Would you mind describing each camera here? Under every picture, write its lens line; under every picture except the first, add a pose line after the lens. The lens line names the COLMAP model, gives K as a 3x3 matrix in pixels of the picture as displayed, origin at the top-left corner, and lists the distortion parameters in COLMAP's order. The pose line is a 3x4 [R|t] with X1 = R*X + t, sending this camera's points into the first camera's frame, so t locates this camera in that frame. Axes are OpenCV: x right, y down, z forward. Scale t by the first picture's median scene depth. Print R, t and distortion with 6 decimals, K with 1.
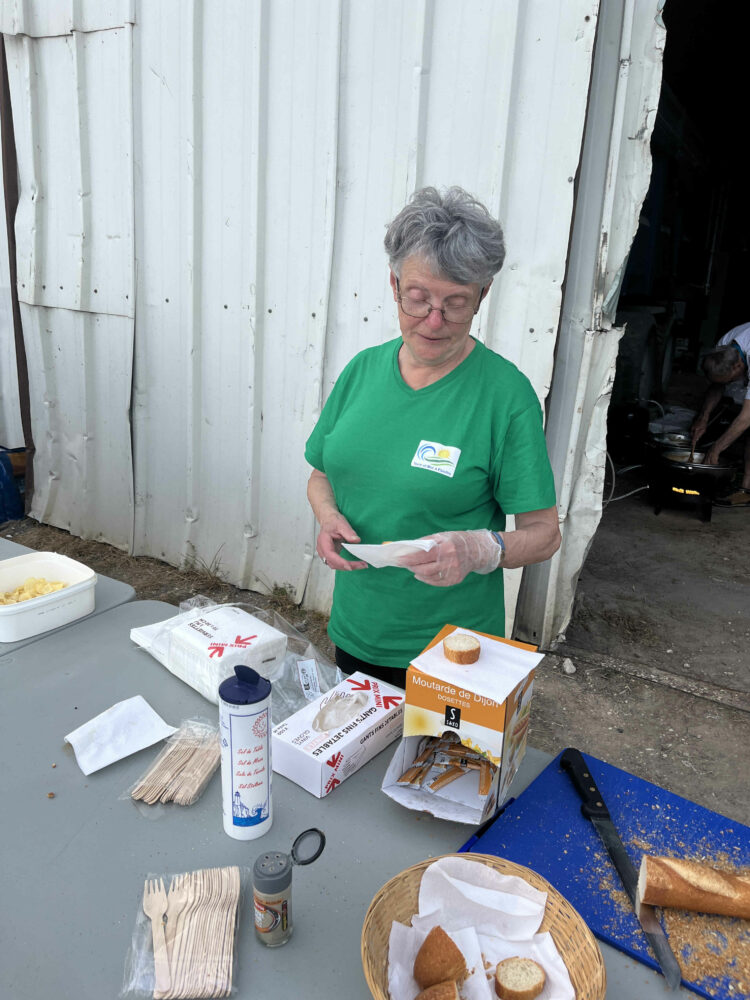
lens RADIAL K [[729.5, 0, 375.0], [0, 729.5, 500.0], [0, 0, 1]] dist [0.068159, -0.071366]
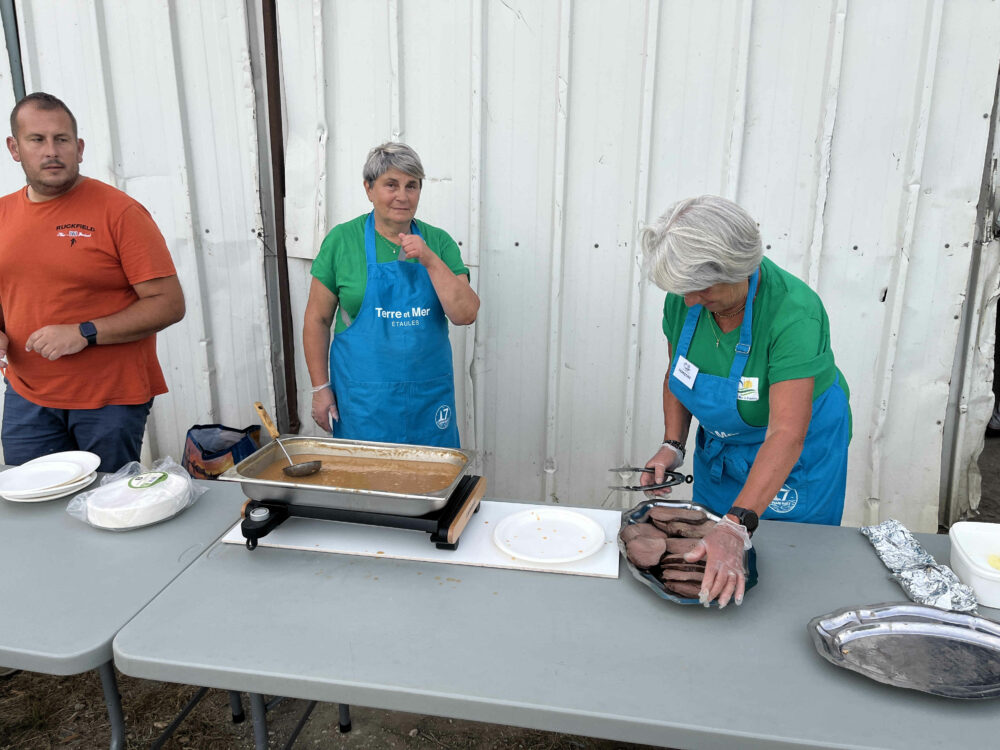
lens RADIAL K [[729.5, 0, 500.3], [0, 729.5, 394.1], [0, 0, 1]] dist [0.068159, -0.071366]
pose [[0.925927, -0.142830, 0.349654, -0.811940], [0.151502, 0.988454, 0.002577, -0.108777], [-0.345985, 0.050587, 0.936875, 0.178559]]
